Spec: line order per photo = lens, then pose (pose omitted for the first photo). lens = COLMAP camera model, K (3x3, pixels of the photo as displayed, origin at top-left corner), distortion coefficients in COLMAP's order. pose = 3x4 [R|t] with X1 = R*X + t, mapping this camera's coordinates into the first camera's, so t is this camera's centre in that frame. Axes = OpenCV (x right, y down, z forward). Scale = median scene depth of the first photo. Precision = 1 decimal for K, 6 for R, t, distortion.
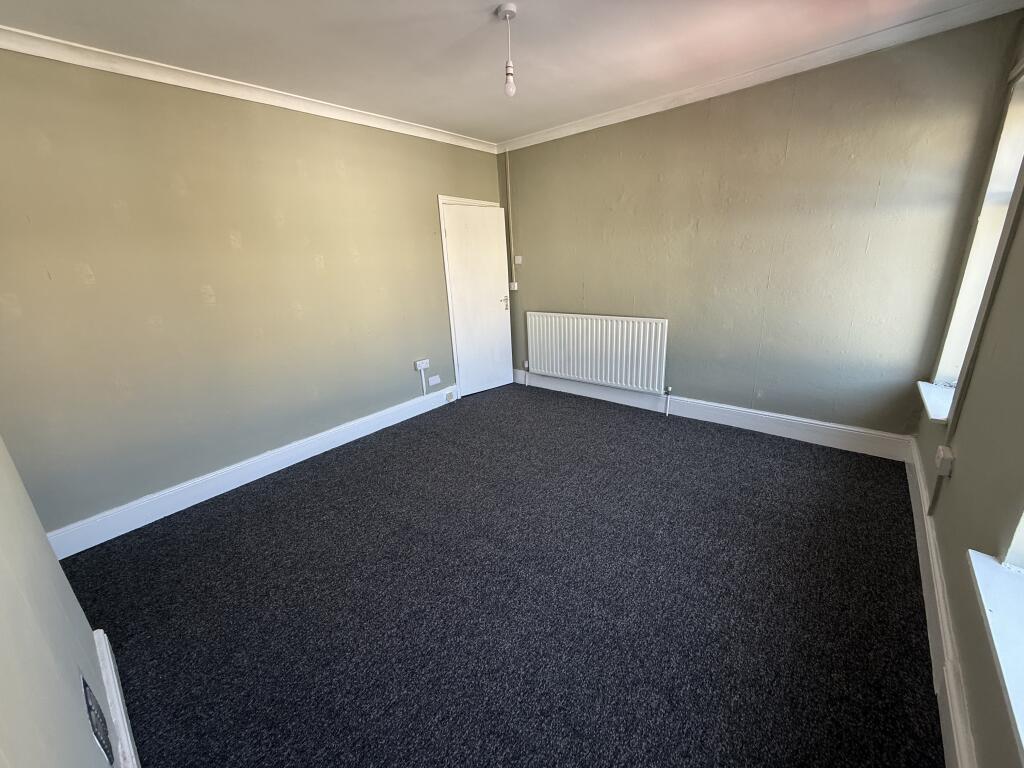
lens RADIAL K [[408.2, 0, 512.0], [0, 408.2, 384.0], [0, 0, 1]] dist [0.002245, -0.000248]
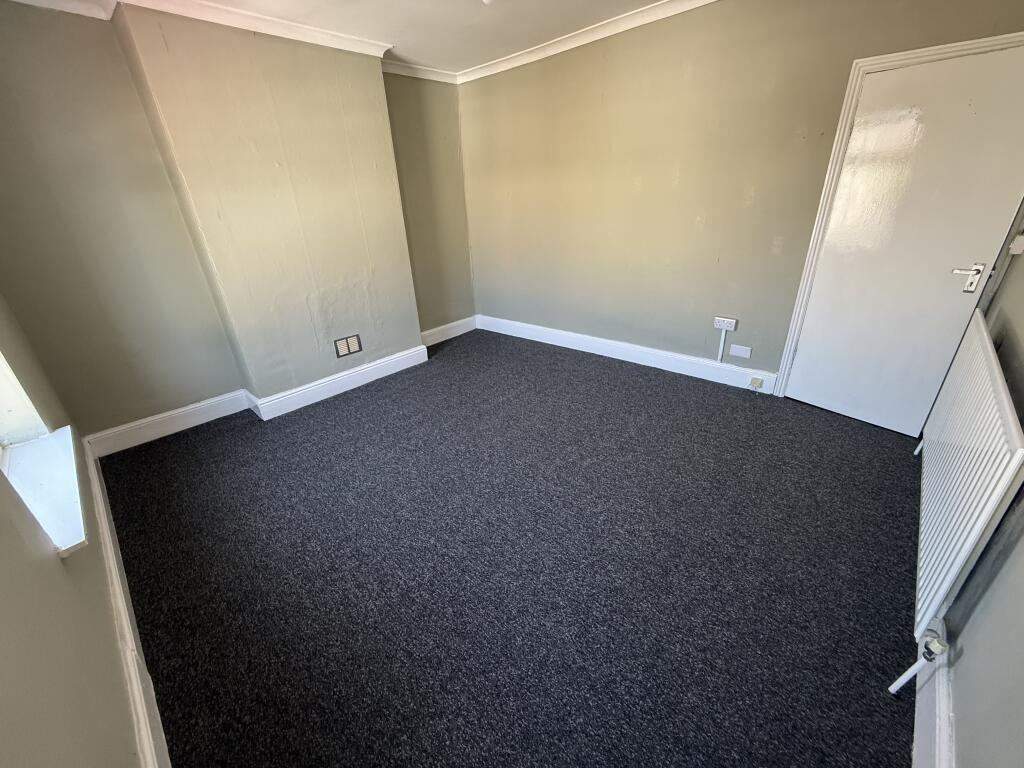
lens RADIAL K [[408.2, 0, 512.0], [0, 408.2, 384.0], [0, 0, 1]] dist [0.002245, -0.000248]
pose [[-0.042964, 0.467889, -0.882742, 0.684362], [-0.248397, 0.850811, 0.463054, -0.264566], [0.967705, 0.239165, 0.079668, 0.712919]]
